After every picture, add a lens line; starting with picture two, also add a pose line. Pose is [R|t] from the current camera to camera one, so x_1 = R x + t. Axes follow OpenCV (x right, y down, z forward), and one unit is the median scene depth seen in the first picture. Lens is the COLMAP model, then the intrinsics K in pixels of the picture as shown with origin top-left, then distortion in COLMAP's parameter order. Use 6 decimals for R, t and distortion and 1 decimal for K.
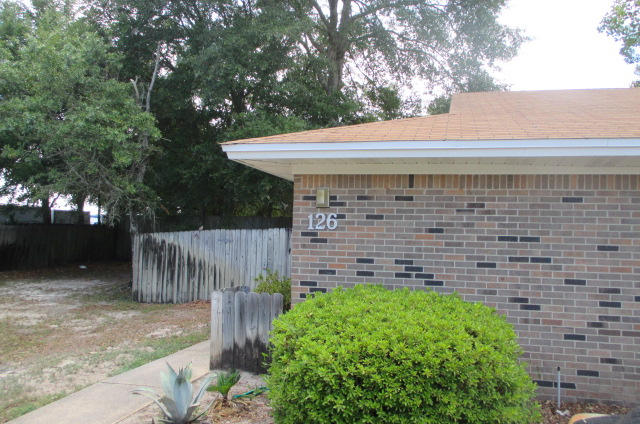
lens RADIAL K [[540.0, 0, 310.8], [0, 540.0, 211.9], [0, 0, 1]] dist [-0.015521, -0.011079]
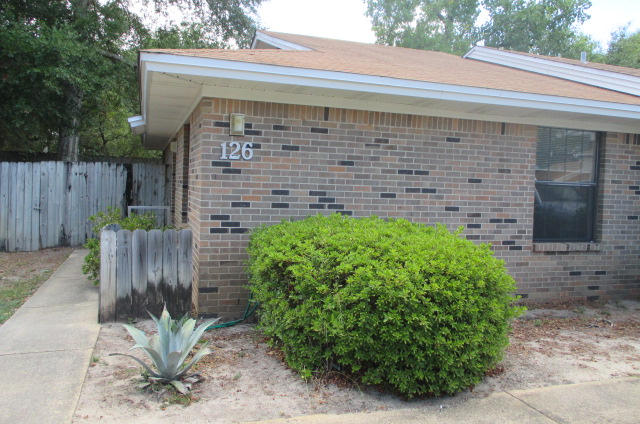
lens RADIAL K [[540.0, 0, 310.8], [0, 540.0, 211.9], [0, 0, 1]] dist [-0.015521, -0.011079]
pose [[0.841891, -0.022479, 0.539180, -0.390984], [-0.035188, 0.994719, 0.096414, 0.029733], [-0.538500, -0.100143, 0.836654, 0.148891]]
